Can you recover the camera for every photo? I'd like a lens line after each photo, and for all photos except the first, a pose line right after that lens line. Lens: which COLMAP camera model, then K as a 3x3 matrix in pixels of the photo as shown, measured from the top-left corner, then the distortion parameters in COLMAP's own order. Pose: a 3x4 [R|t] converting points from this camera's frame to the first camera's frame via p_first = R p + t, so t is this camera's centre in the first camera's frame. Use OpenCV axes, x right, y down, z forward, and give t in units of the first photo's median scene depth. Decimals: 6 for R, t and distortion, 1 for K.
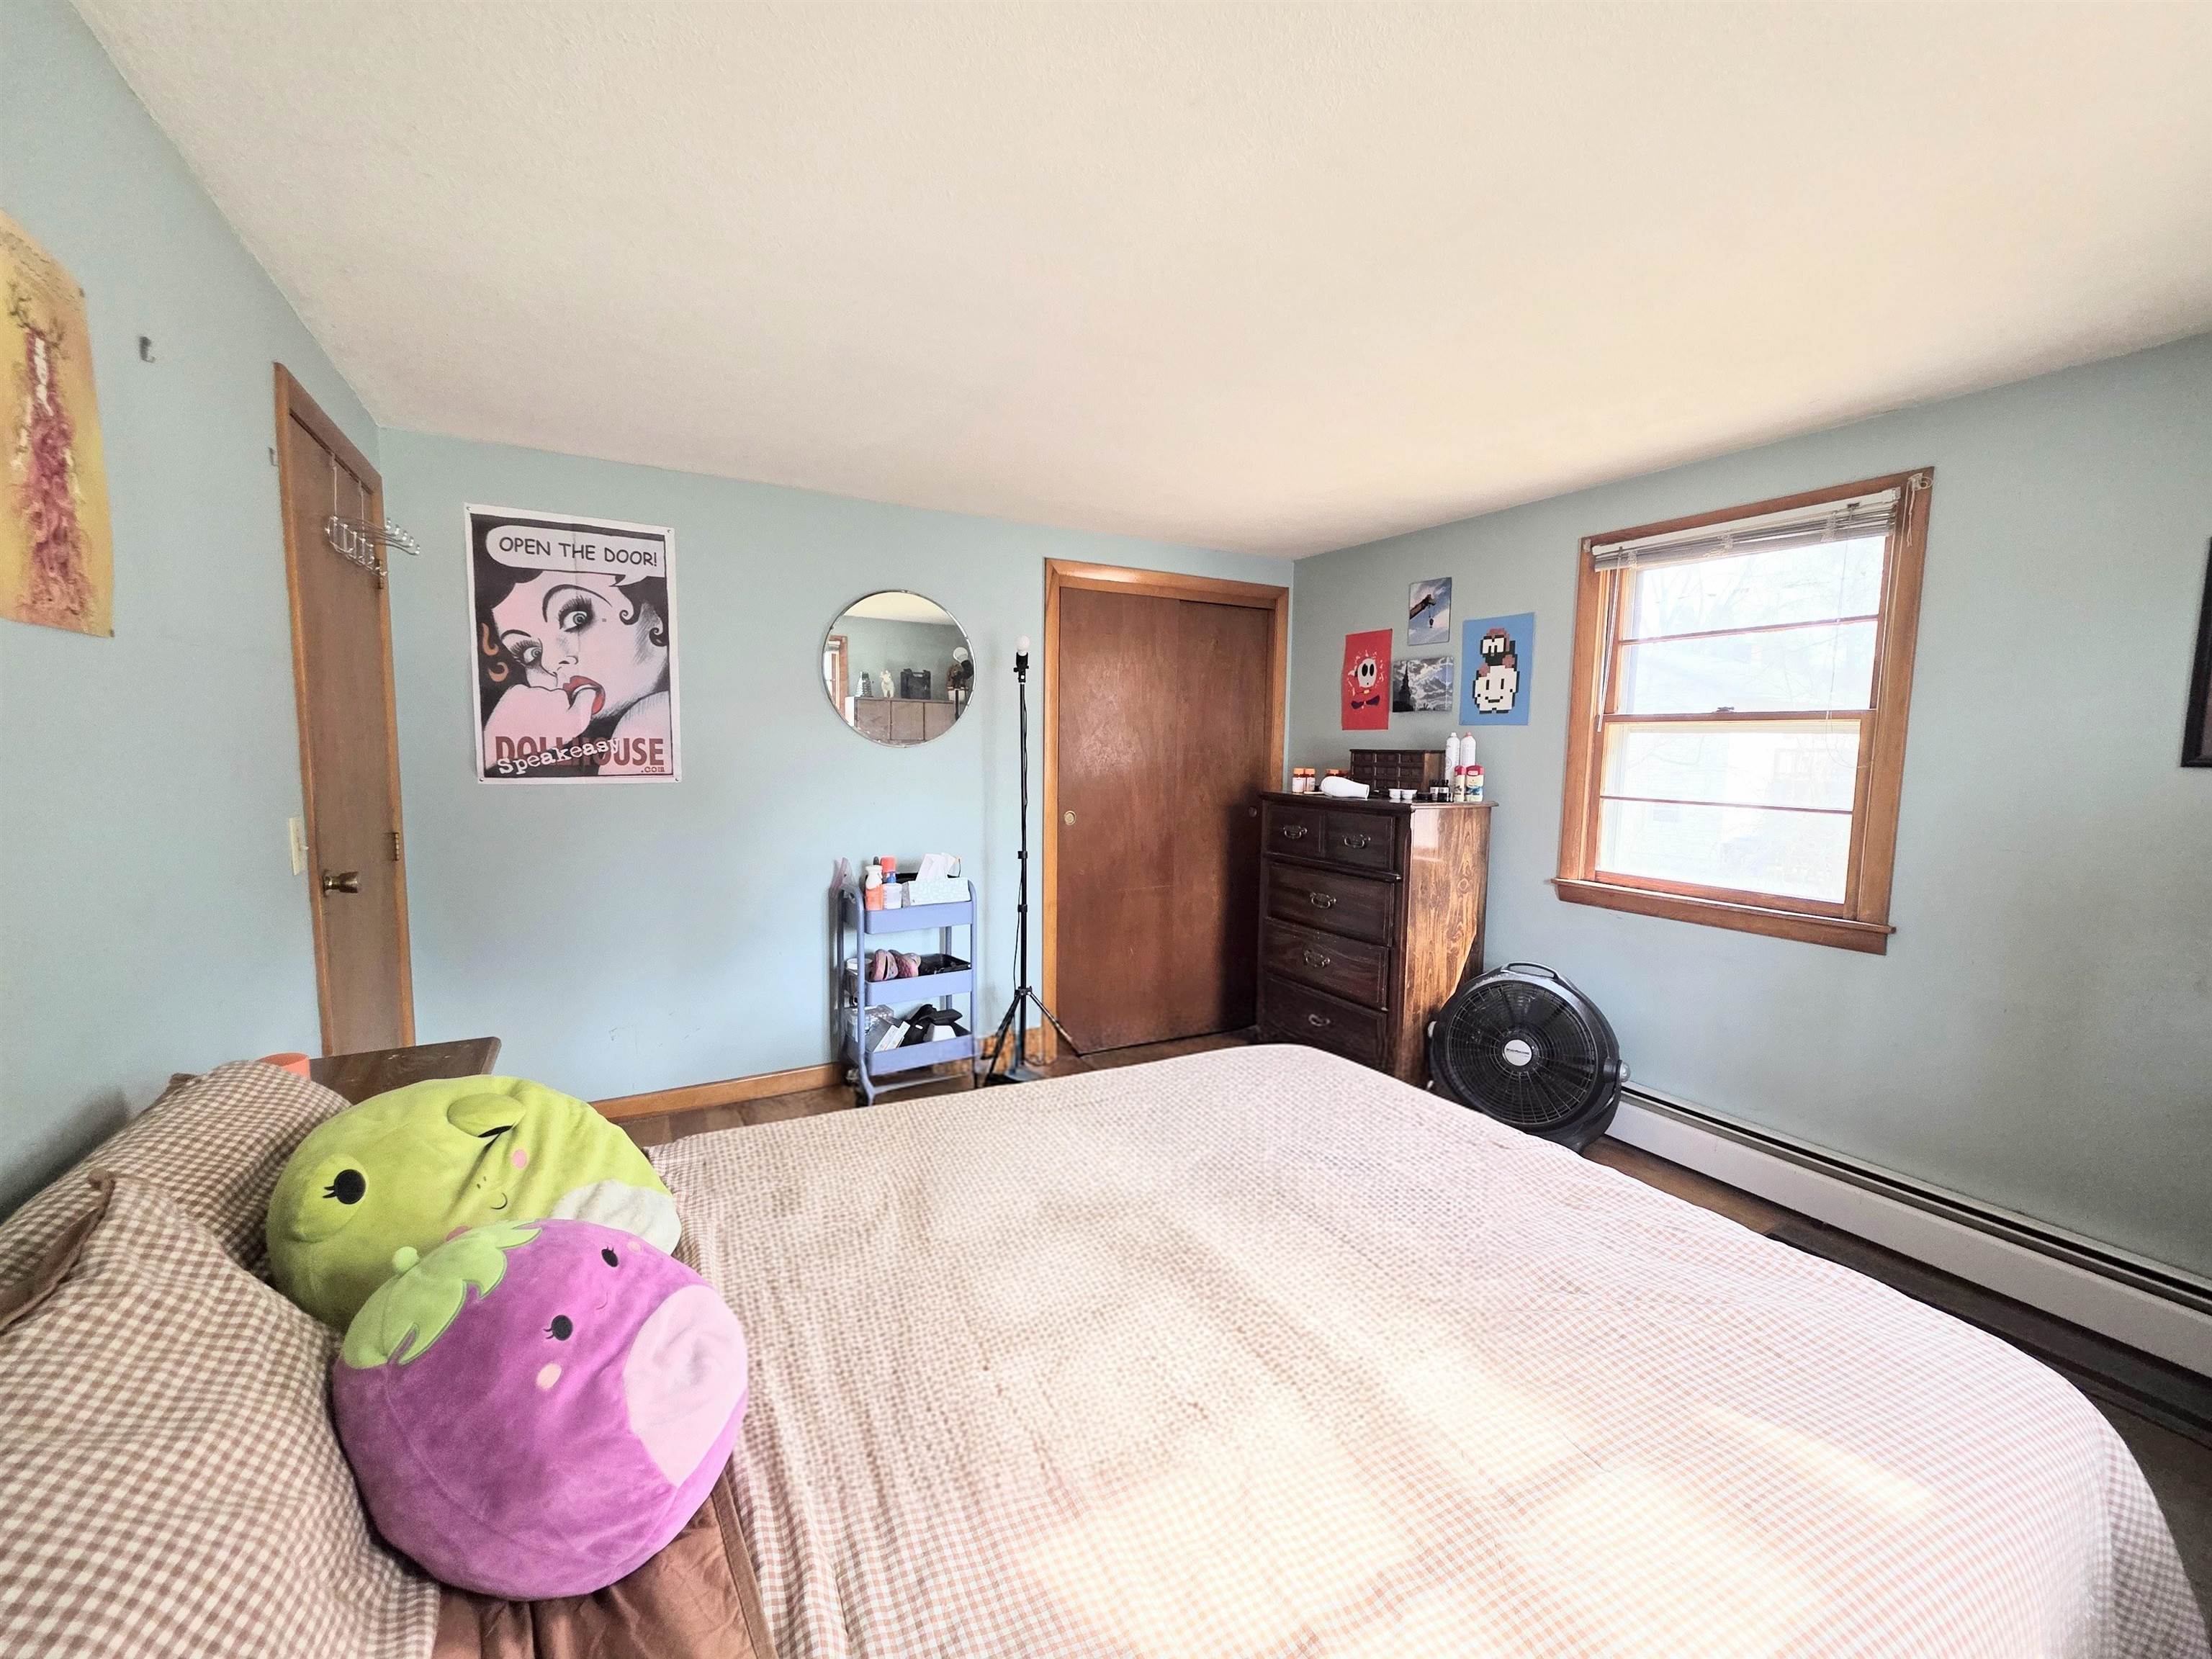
lens RADIAL K [[883.2, 0, 1113.2], [0, 883.2, 823.8], [0, 0, 1]] dist [0.001508, 0.000050]
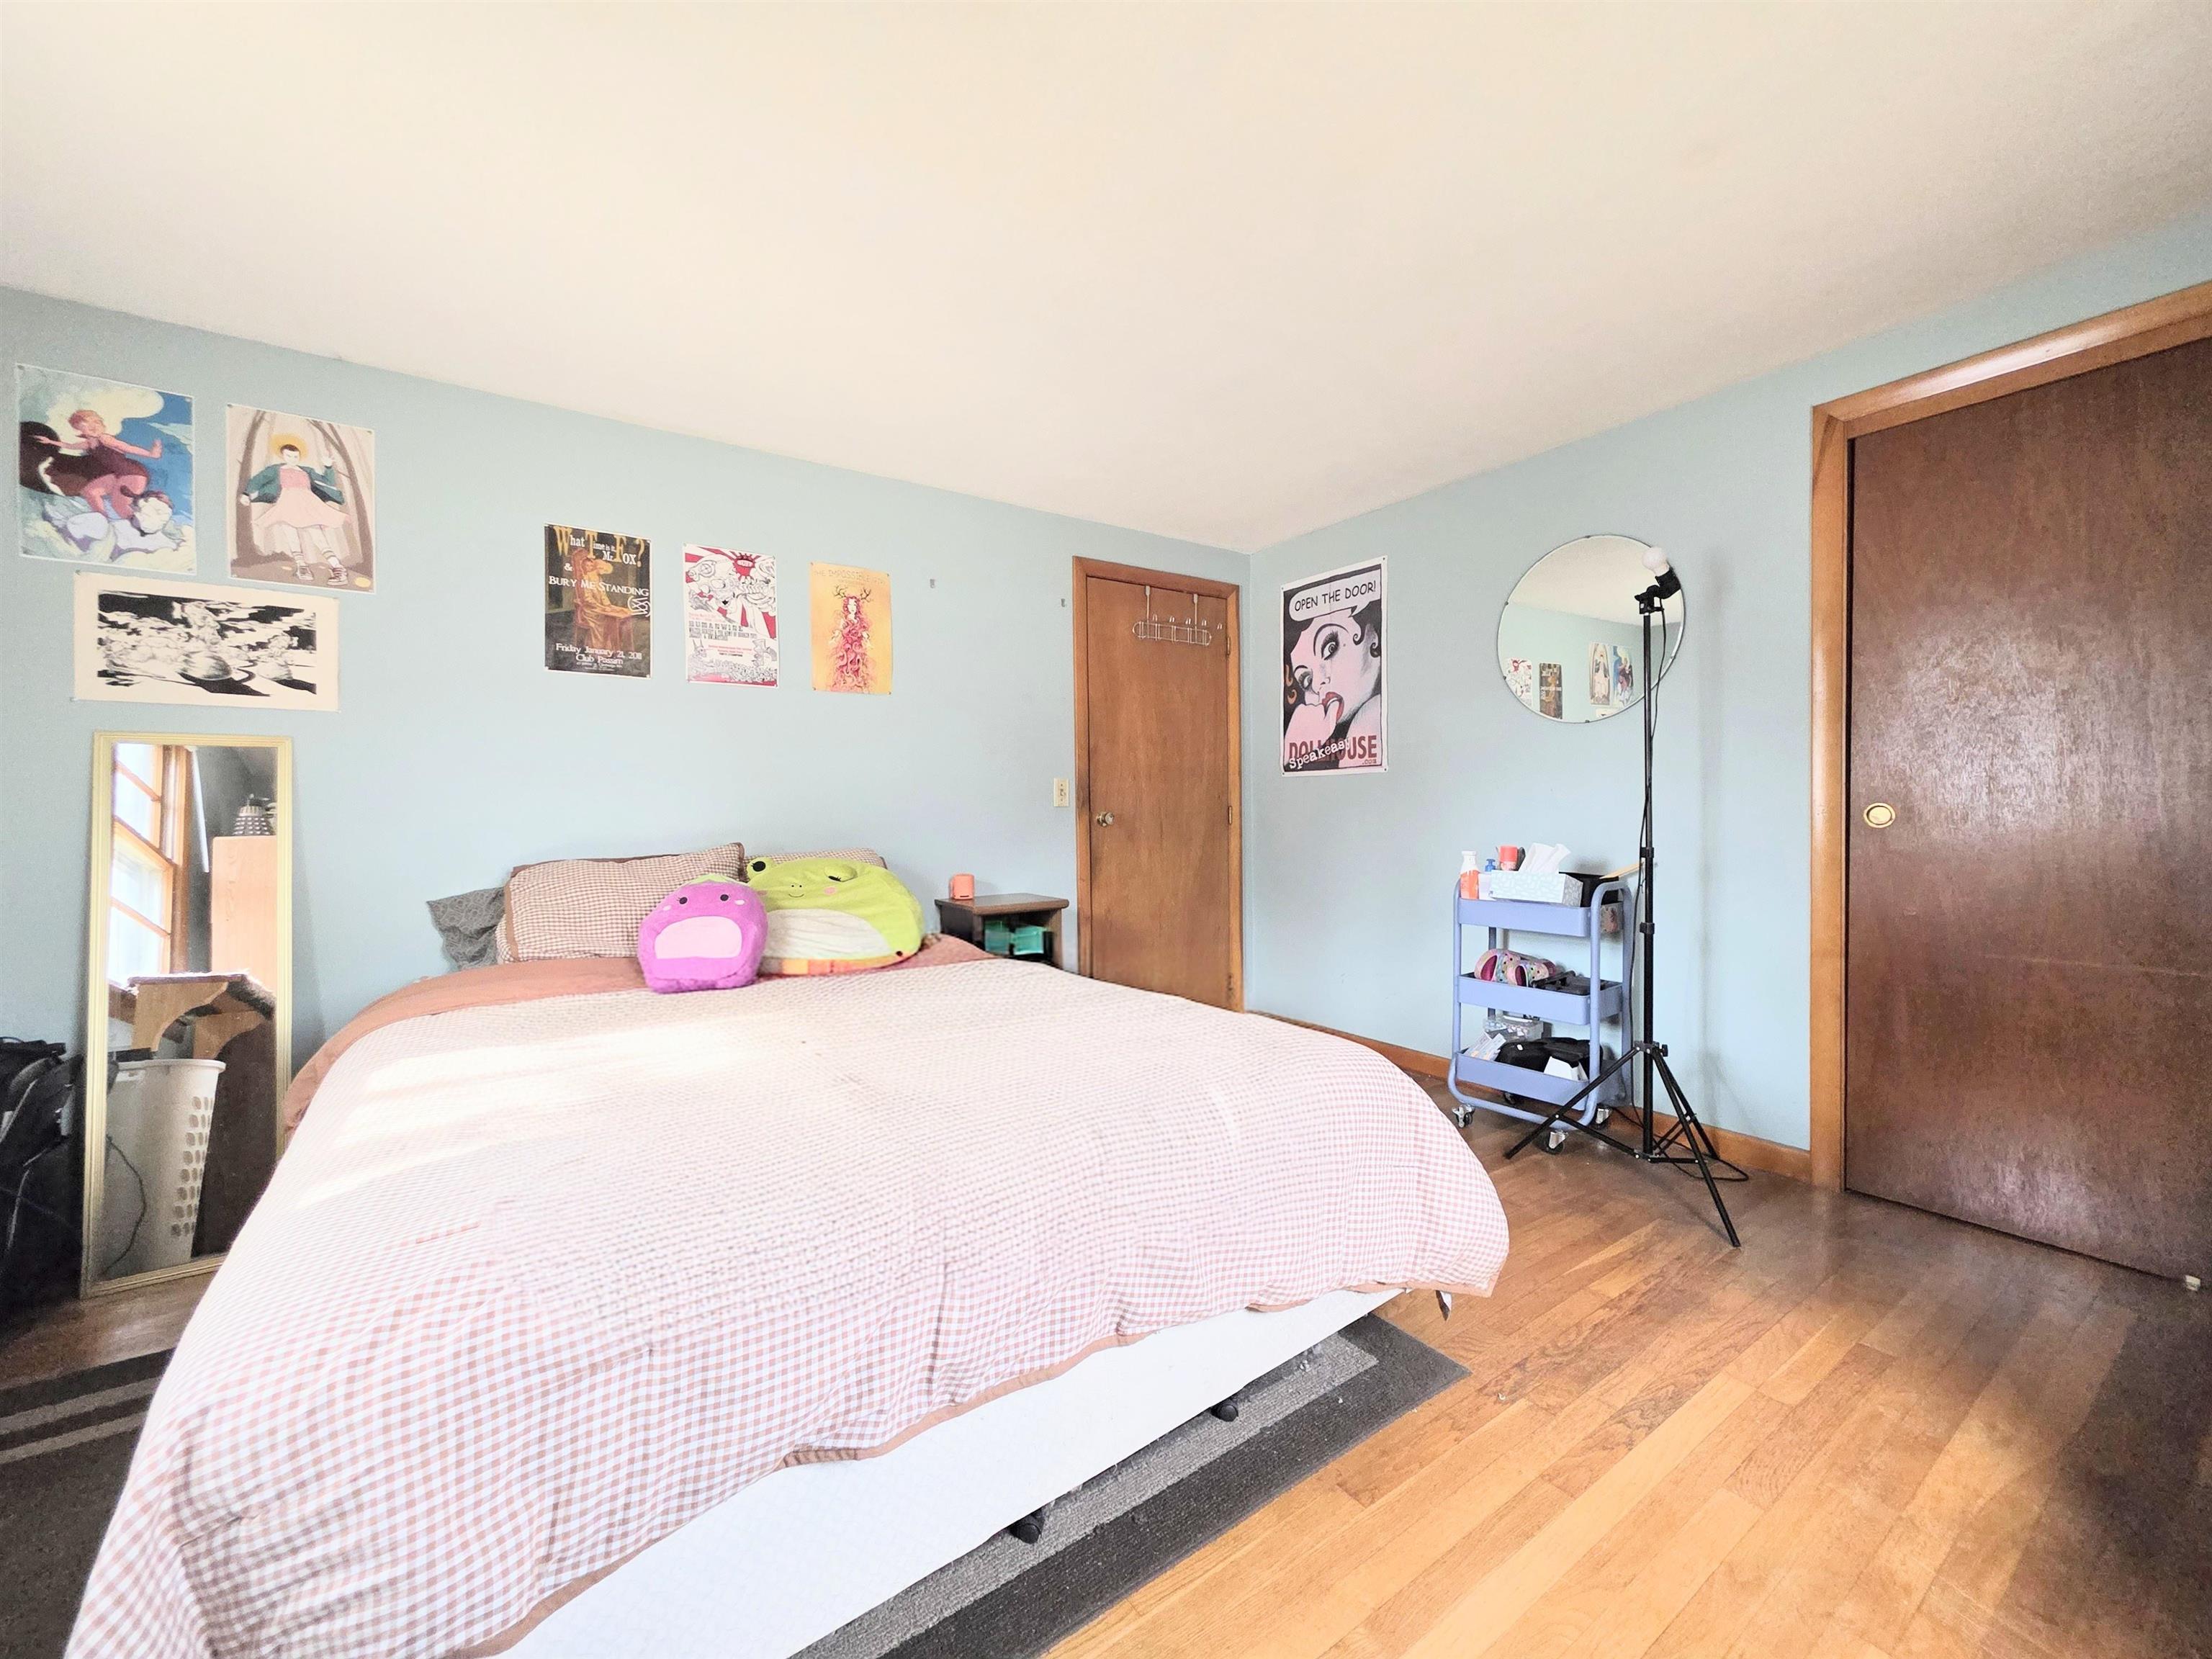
lens RADIAL K [[883.2, 0, 1113.2], [0, 883.2, 823.8], [0, 0, 1]] dist [0.001508, 0.000050]
pose [[0.090612, 0.001951, -0.995884, 0.657208], [-0.080677, 0.996726, -0.005388, 0.058578], [0.992613, 0.080833, 0.090473, 0.578531]]
